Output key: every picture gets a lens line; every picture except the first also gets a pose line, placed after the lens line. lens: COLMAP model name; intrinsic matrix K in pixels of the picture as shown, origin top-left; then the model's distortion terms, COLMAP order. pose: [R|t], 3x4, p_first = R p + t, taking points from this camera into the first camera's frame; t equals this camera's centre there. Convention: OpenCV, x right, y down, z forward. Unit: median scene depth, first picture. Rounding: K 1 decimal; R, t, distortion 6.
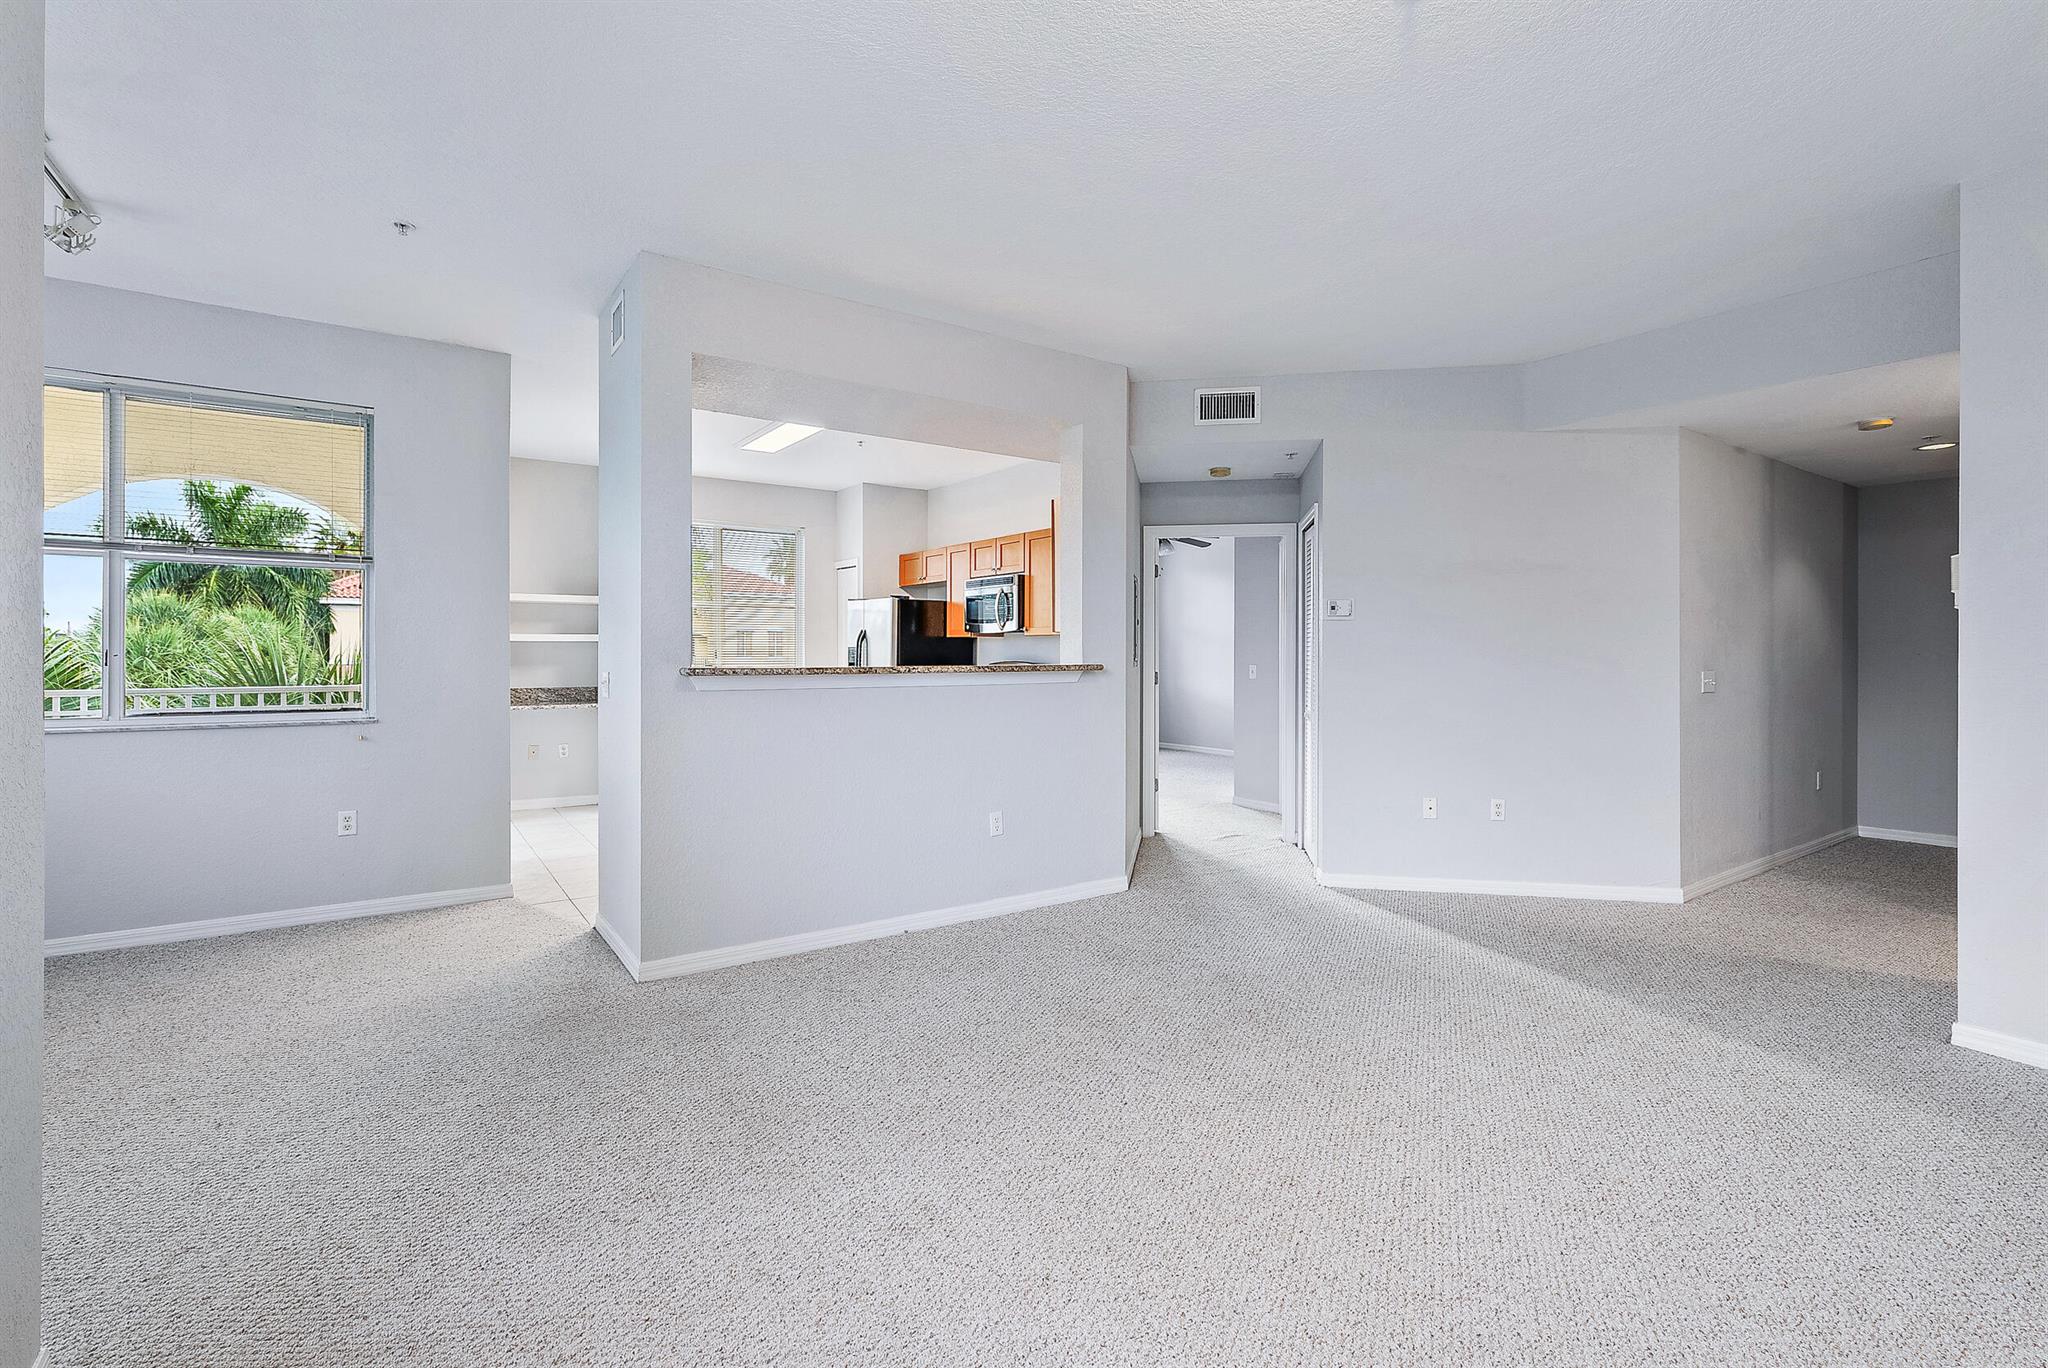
lens RADIAL K [[915.5, 0, 1029.6], [0, 915.5, 655.1], [0, 0, 1]] dist [-0.000949, 0.000080]
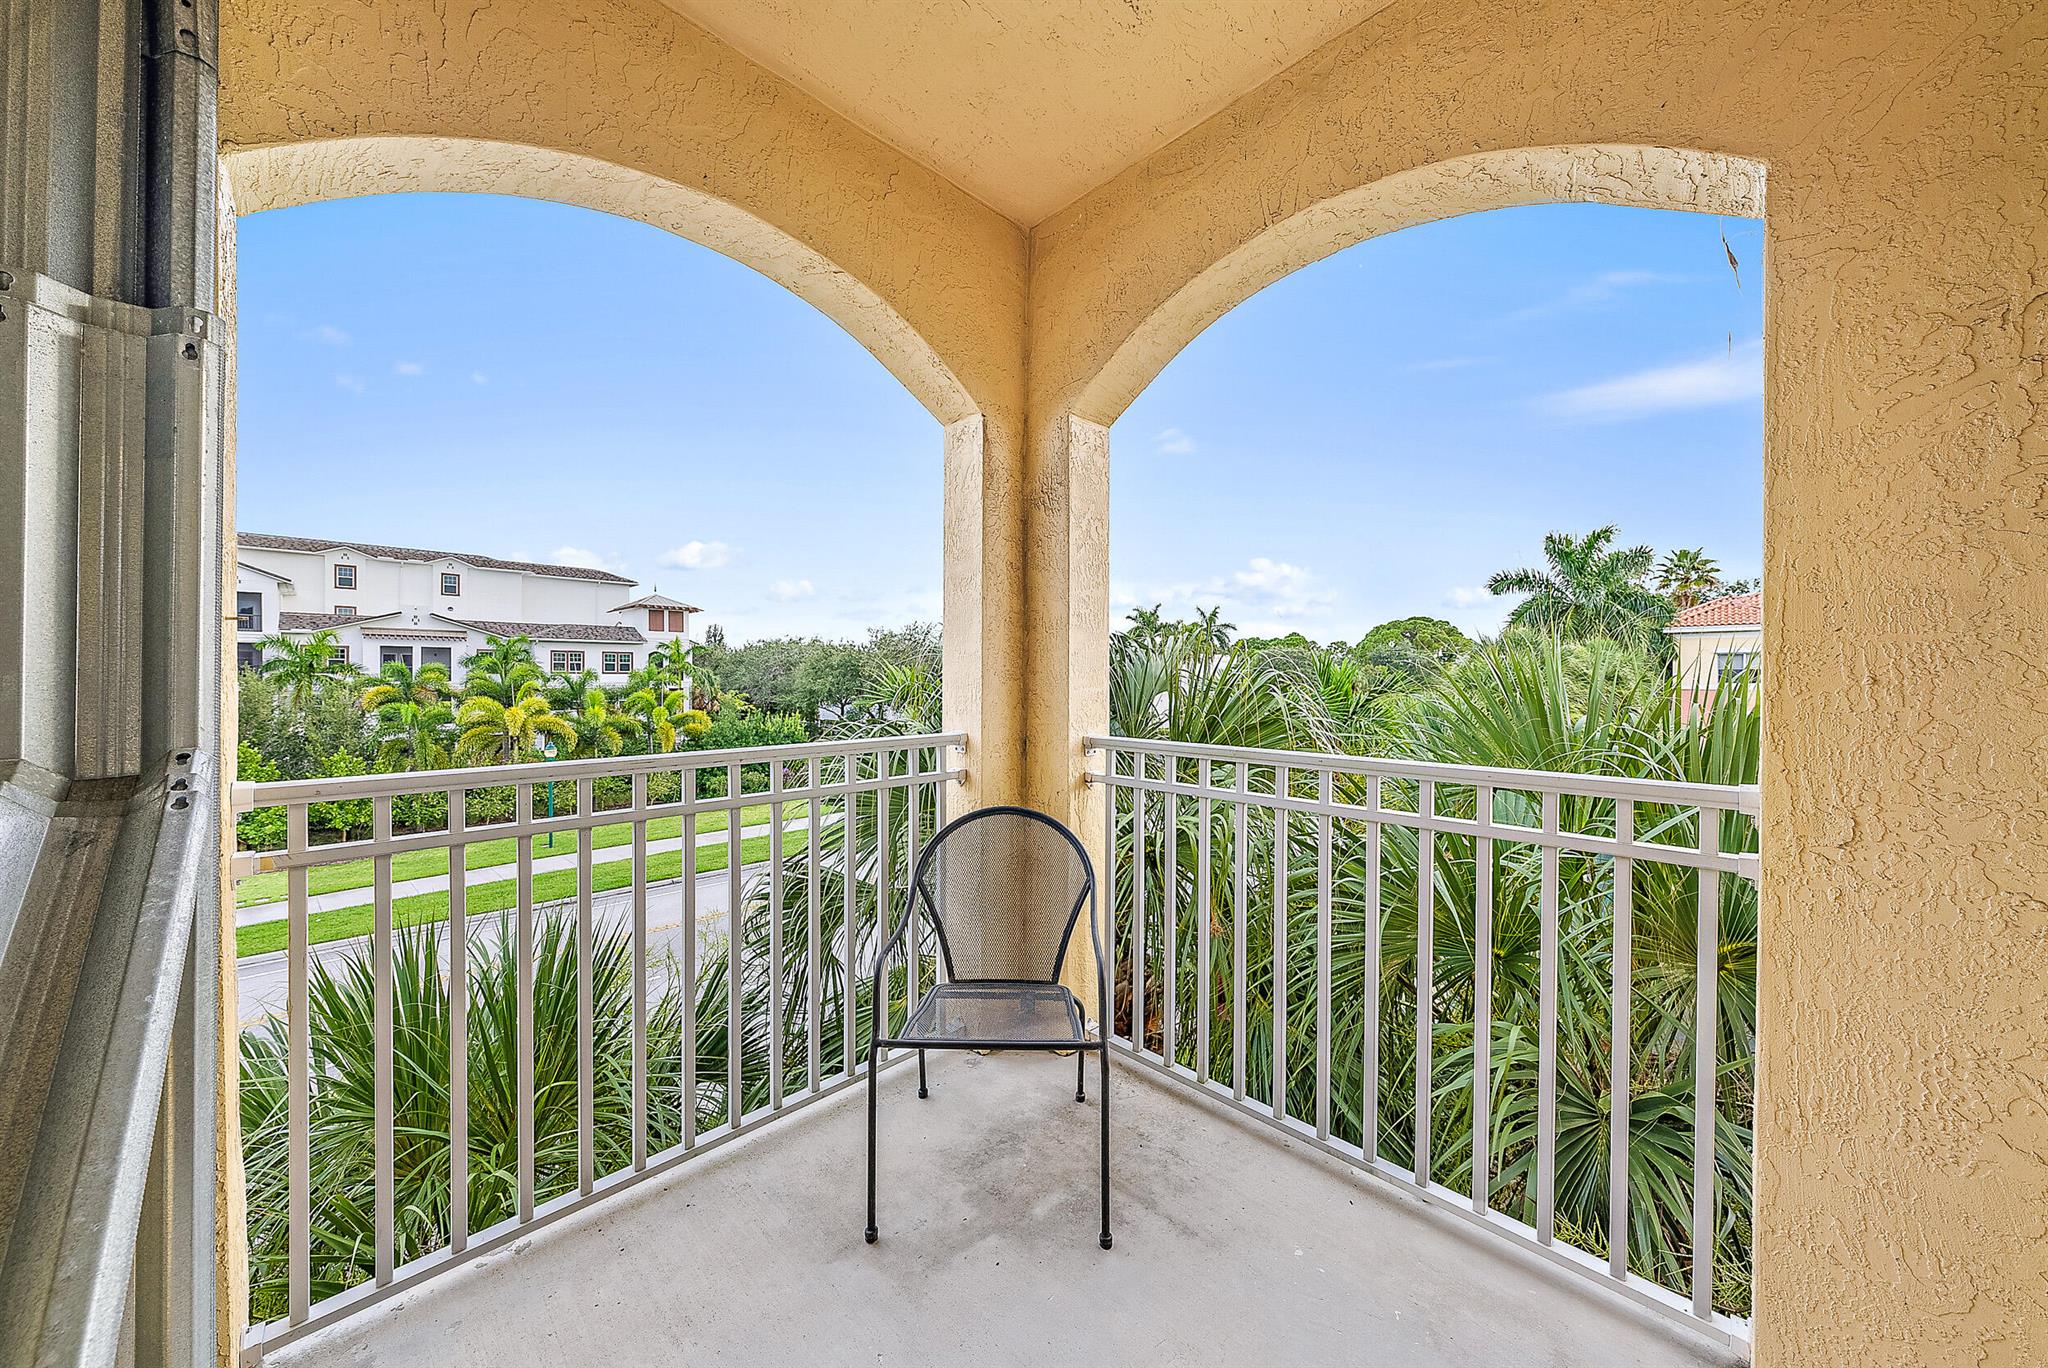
lens RADIAL K [[702.0, 0, 1025.7], [0, 702.0, 675.8], [0, 0, 1]] dist [-0.001254, -0.000122]
pose [[0.170467, -0.000035, -0.985363, -0.131443], [-0.005596, 0.999984, -0.001004, 0.000470], [0.985347, 0.005686, 0.170464, 0.175551]]
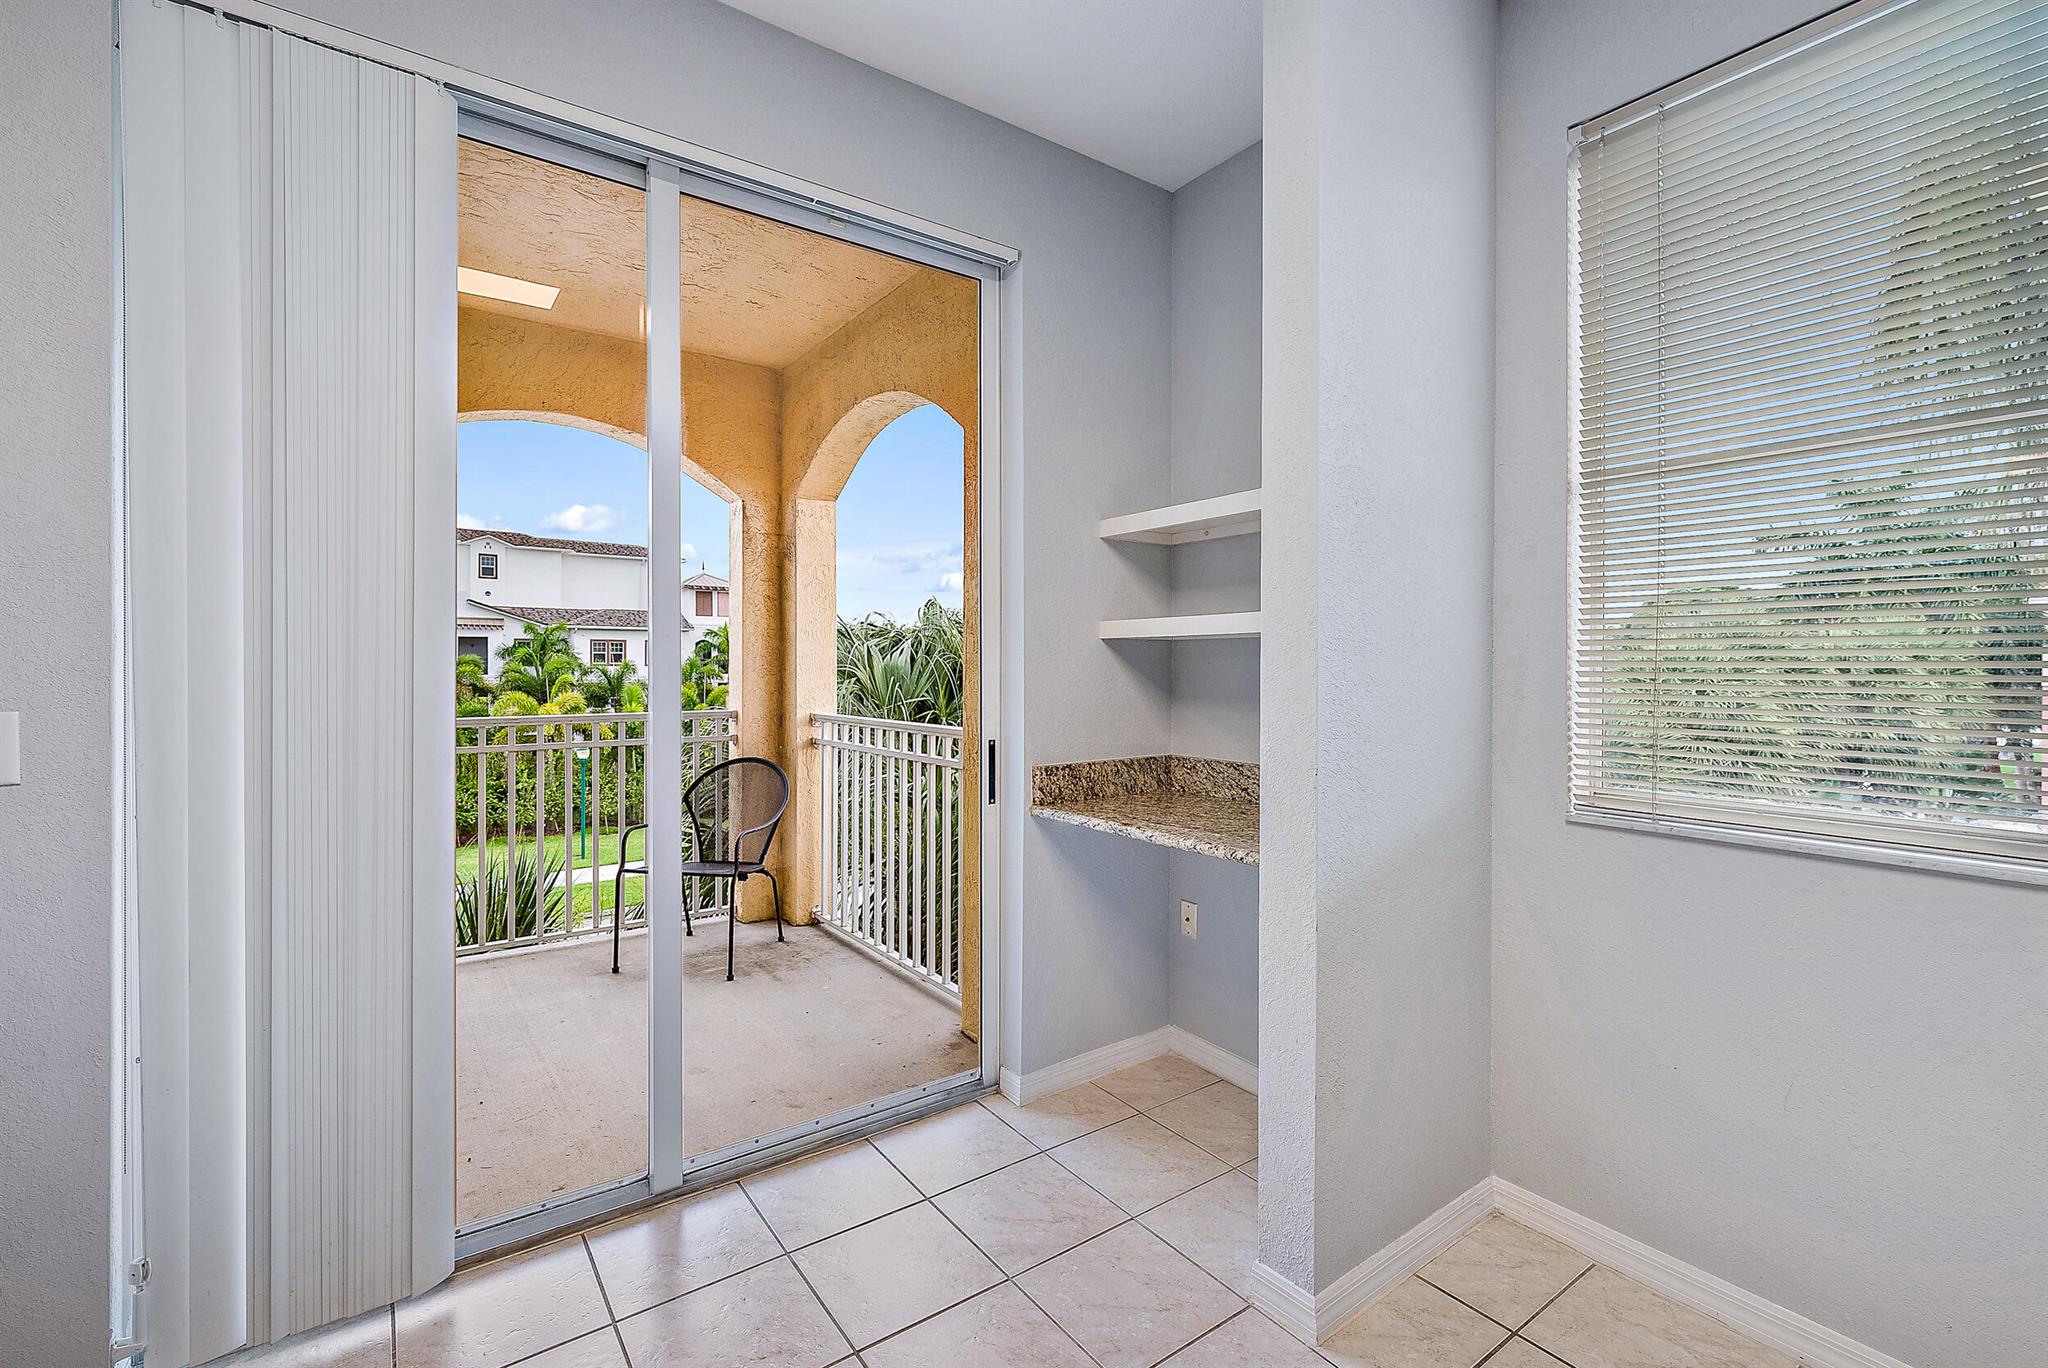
lens RADIAL K [[915.5, 0, 1022.4], [0, 915.5, 667.5], [0, 0, 1]] dist [-0.000949, 0.000080]
pose [[0.008584, -0.000667, -0.999963, -0.047354], [-0.005618, 0.999984, -0.000715, -0.000712], [0.999947, 0.005624, 0.008580, 0.235109]]
